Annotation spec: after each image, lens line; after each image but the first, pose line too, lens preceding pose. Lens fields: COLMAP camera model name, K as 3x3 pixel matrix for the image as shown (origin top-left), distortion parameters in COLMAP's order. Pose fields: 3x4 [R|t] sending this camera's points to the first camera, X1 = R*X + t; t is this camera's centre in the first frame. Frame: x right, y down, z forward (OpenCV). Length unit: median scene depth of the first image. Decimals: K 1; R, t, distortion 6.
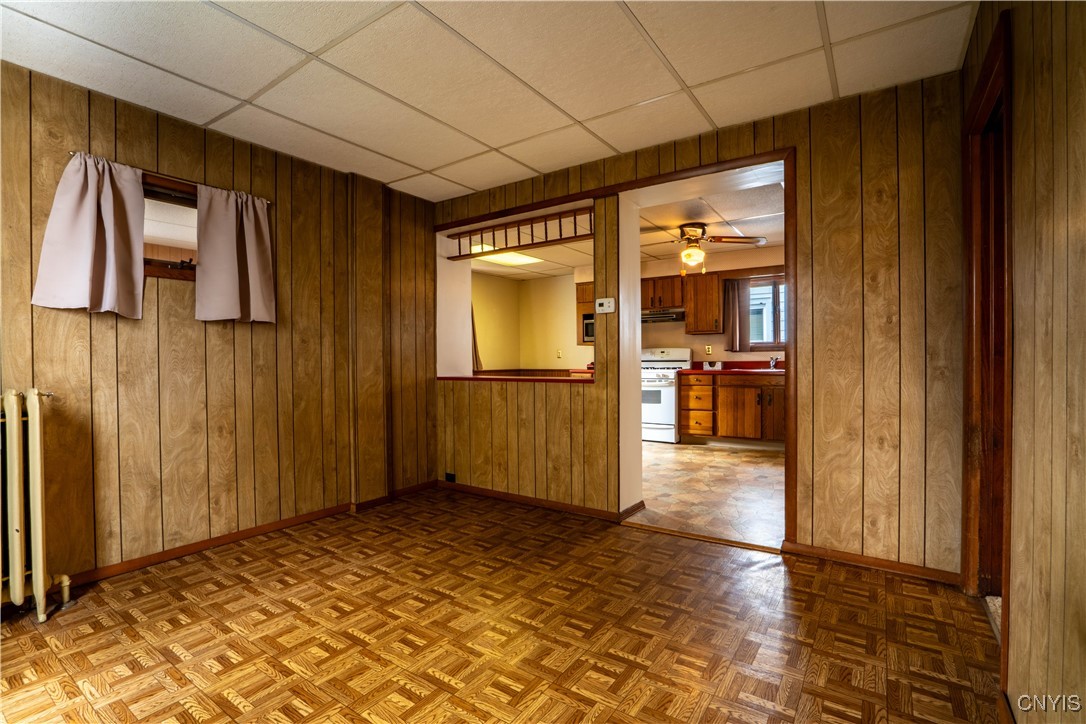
lens RADIAL K [[501.9, 0, 532.5], [0, 501.9, 357.8], [0, 0, 1]] dist [-0.055961, 0.019791]
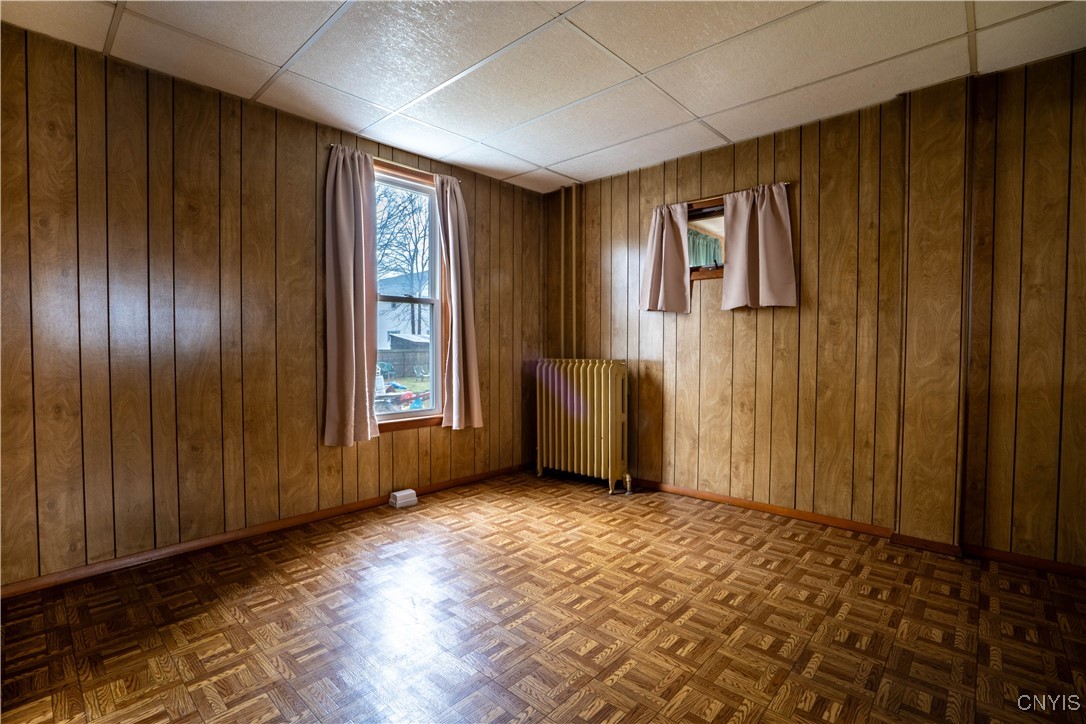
lens RADIAL K [[501.9, 0, 544.2], [0, 501.9, 356.5], [0, 0, 1]] dist [-0.055961, 0.019791]
pose [[-0.115280, 0.031358, -0.992838, 0.475846], [0.006021, 0.999505, 0.030869, -0.003579], [0.993315, -0.002419, -0.115412, 0.591119]]
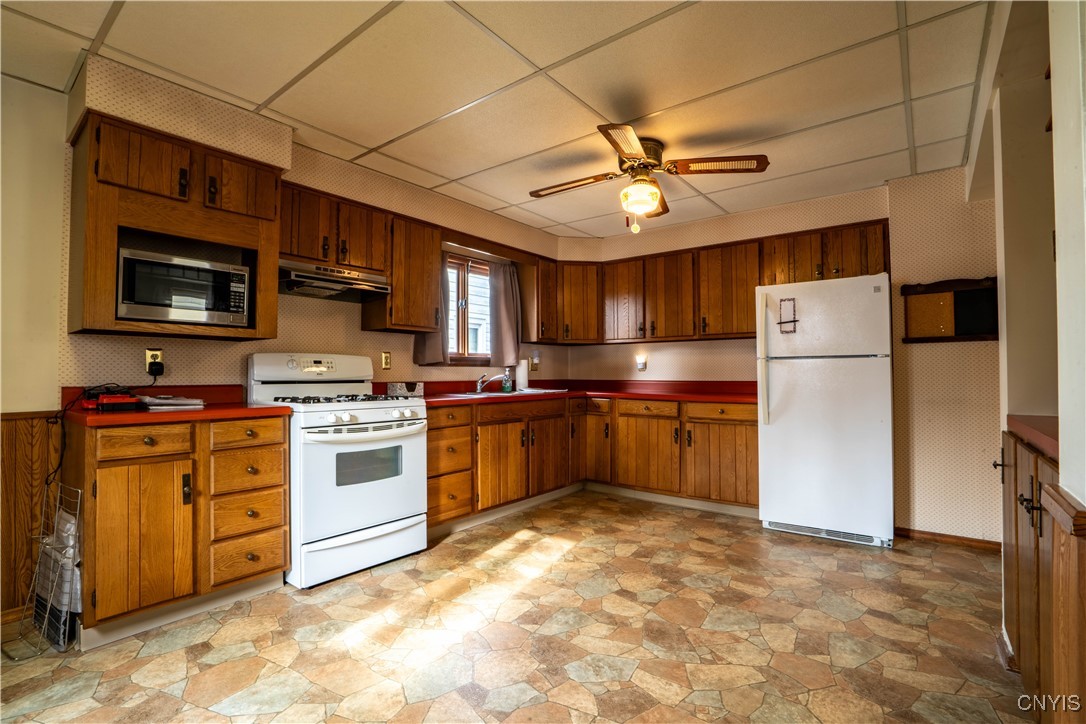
lens RADIAL K [[501.9, 0, 542.9], [0, 501.9, 359.6], [0, 0, 1]] dist [-0.055961, 0.019791]
pose [[0.040744, 0.034738, 0.998566, -0.368901], [-0.001555, 0.999396, -0.034703, 0.003089], [-0.999168, -0.000139, 0.040773, 1.586676]]
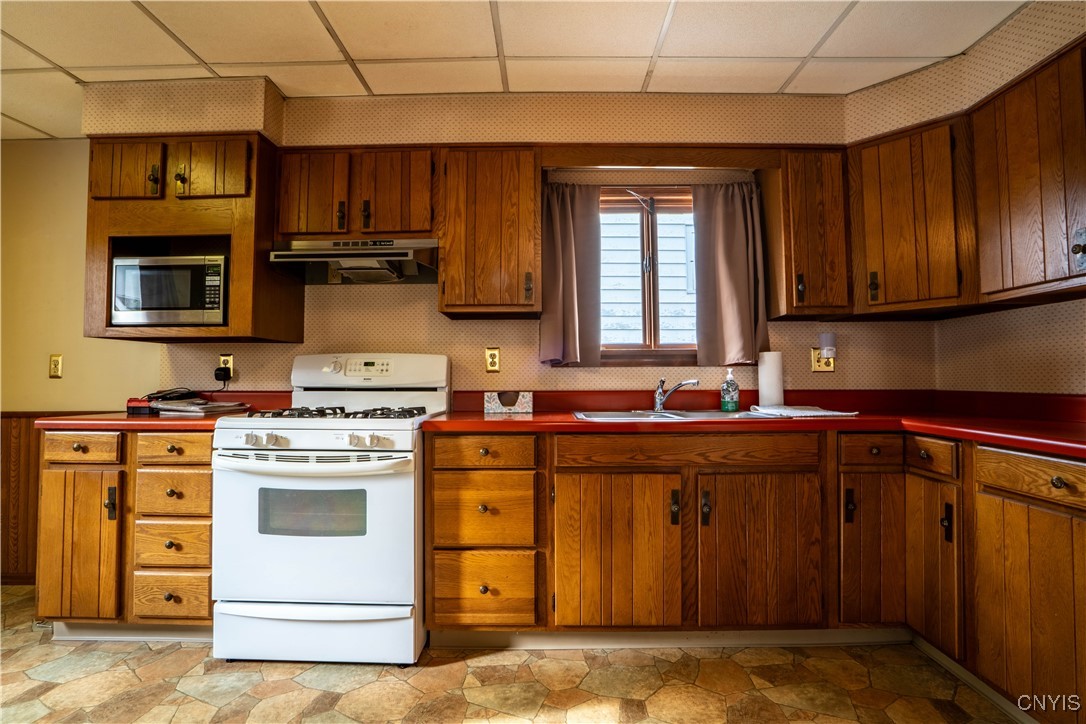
lens RADIAL K [[501.9, 0, 541.0], [0, 501.9, 361.8], [0, 0, 1]] dist [-0.055961, 0.019791]
pose [[0.818558, 0.026468, 0.573813, 0.317989], [-0.005103, 0.999234, -0.038811, 0.000458], [-0.574401, 0.028841, 0.818066, 1.302573]]
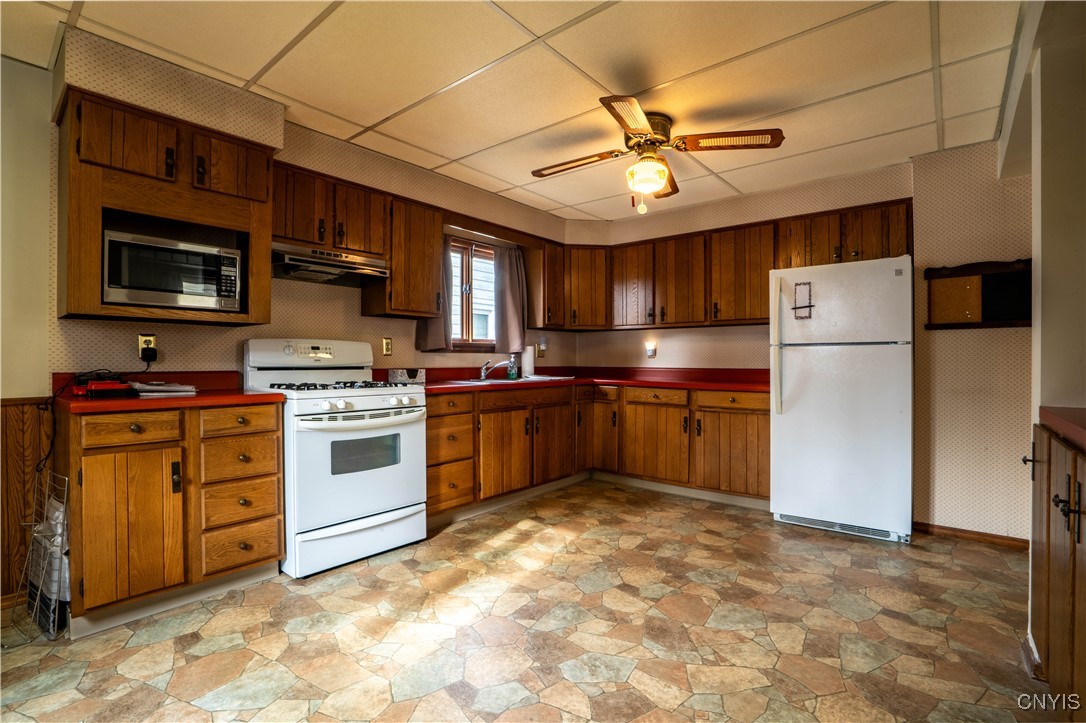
lens RADIAL K [[501.9, 0, 542.5], [0, 501.9, 359.5], [0, 0, 1]] dist [-0.055961, 0.019791]
pose [[0.070200, 0.008764, 0.997494, -0.337816], [-0.004463, 0.999954, -0.008472, 0.003080], [-0.997523, -0.003857, 0.070236, 1.566765]]
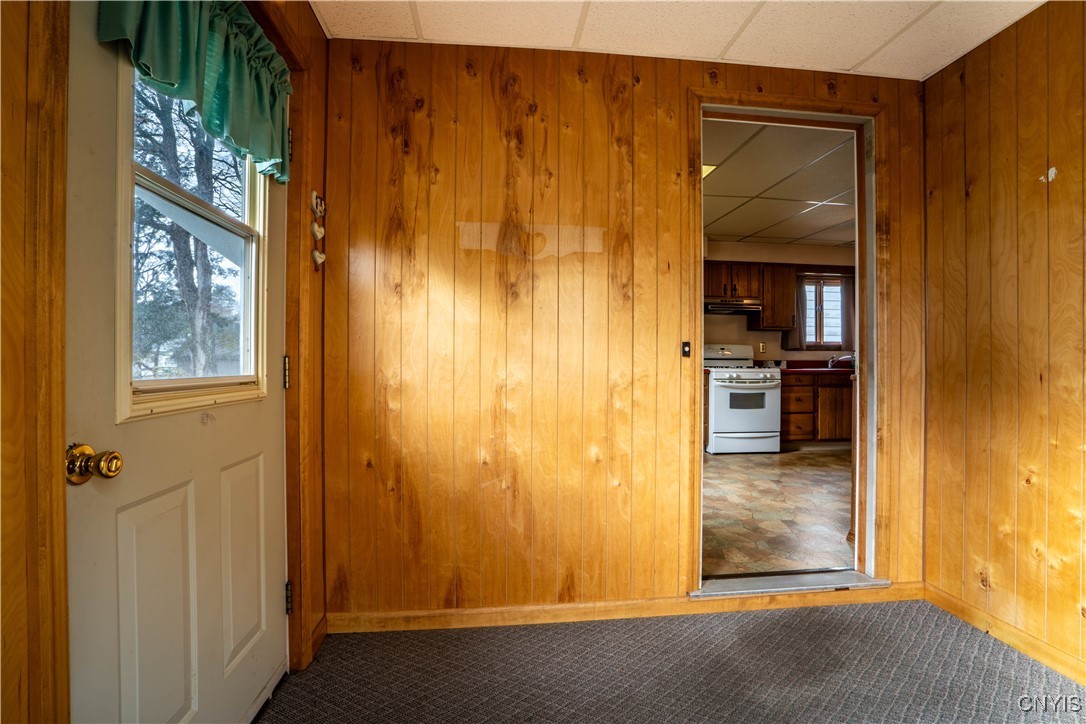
lens RADIAL K [[501.9, 0, 549.4], [0, 501.9, 359.0], [0, 0, 1]] dist [-0.055961, 0.019791]
pose [[0.737272, 0.013345, 0.675465, -1.107013], [-0.012959, 0.999900, -0.005609, 0.030520], [-0.675472, -0.004618, 0.737371, 1.156749]]
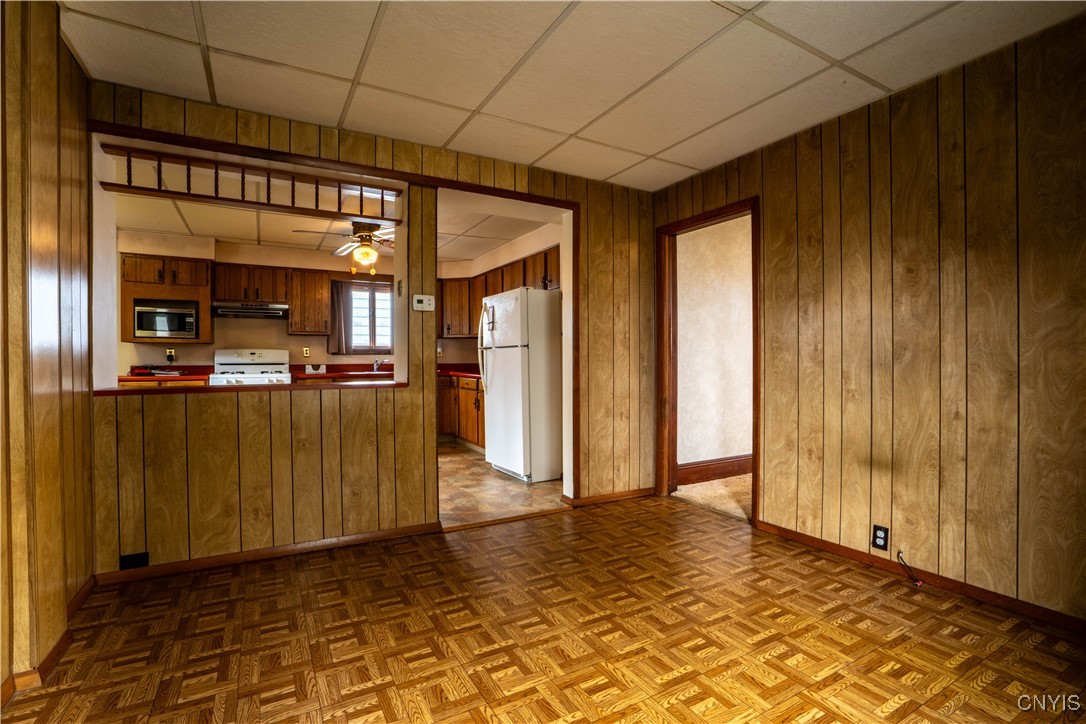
lens RADIAL K [[501.9, 0, 533.5], [0, 501.9, 375.5], [0, 0, 1]] dist [-0.055961, 0.019791]
pose [[0.433800, -0.022757, 0.900722, -0.597675], [-0.003507, 0.999631, 0.026945, 0.003508], [-0.901002, -0.014847, 0.433560, 0.412184]]
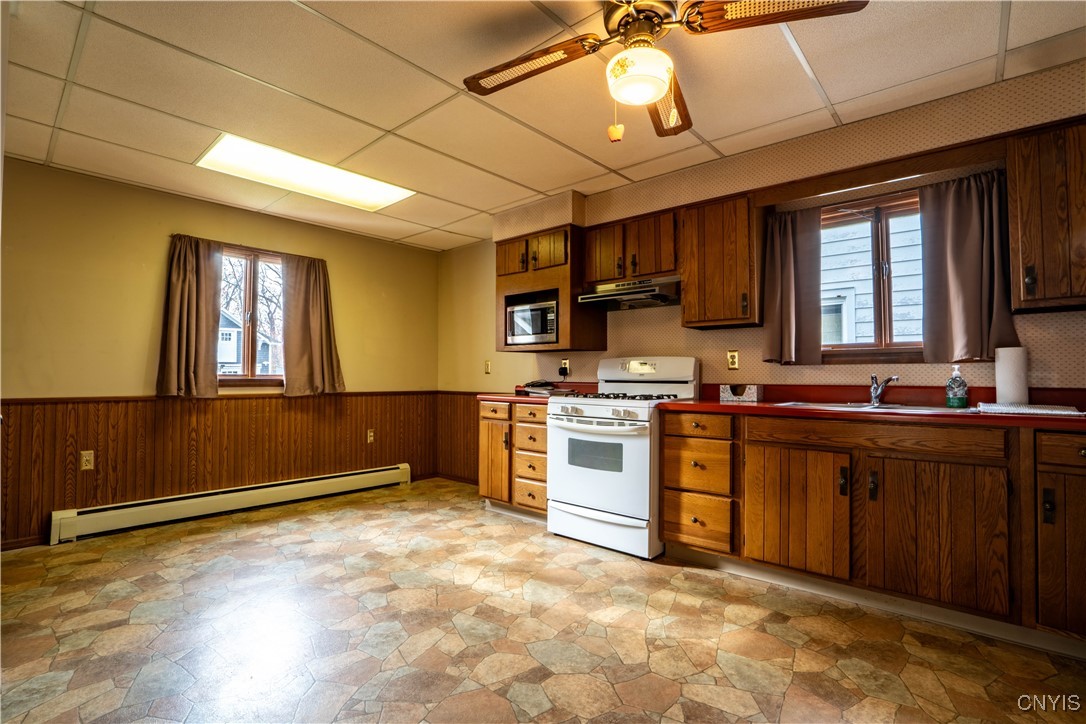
lens RADIAL K [[501.9, 0, 542.9], [0, 501.9, 362.3], [0, 0, 1]] dist [-0.055961, 0.019791]
pose [[0.995282, 0.009328, -0.096580, 0.421903], [-0.011814, 0.999612, -0.025207, 0.001358], [0.096307, 0.026229, 0.995006, 0.969360]]
